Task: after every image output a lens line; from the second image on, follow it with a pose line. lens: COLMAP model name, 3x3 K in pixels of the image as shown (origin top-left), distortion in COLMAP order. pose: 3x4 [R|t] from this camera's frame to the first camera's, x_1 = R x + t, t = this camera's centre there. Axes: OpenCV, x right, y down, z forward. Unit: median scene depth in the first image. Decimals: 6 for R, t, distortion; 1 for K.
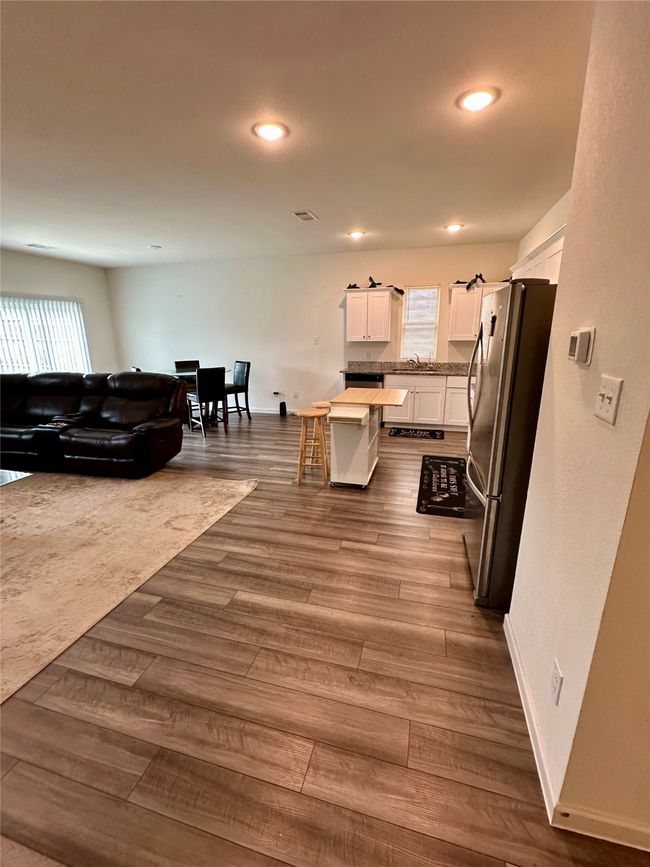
lens RADIAL K [[376.9, 0, 325.3], [0, 376.9, 436.1], [0, 0, 1]] dist [-0.004080, 0.000149]
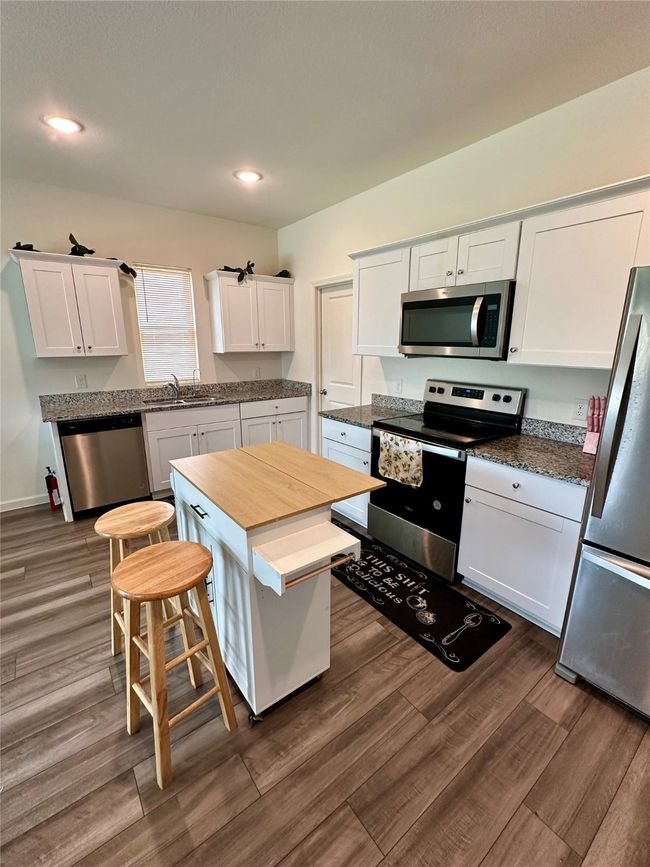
lens RADIAL K [[376.9, 0, 325.0], [0, 376.9, 433.0], [0, 0, 1]] dist [-0.004080, 0.000149]
pose [[0.598839, -0.183581, 0.779545, -0.127053], [0.210434, 0.975239, 0.068013, -0.116663], [-0.772729, 0.123314, 0.622643, 0.443576]]
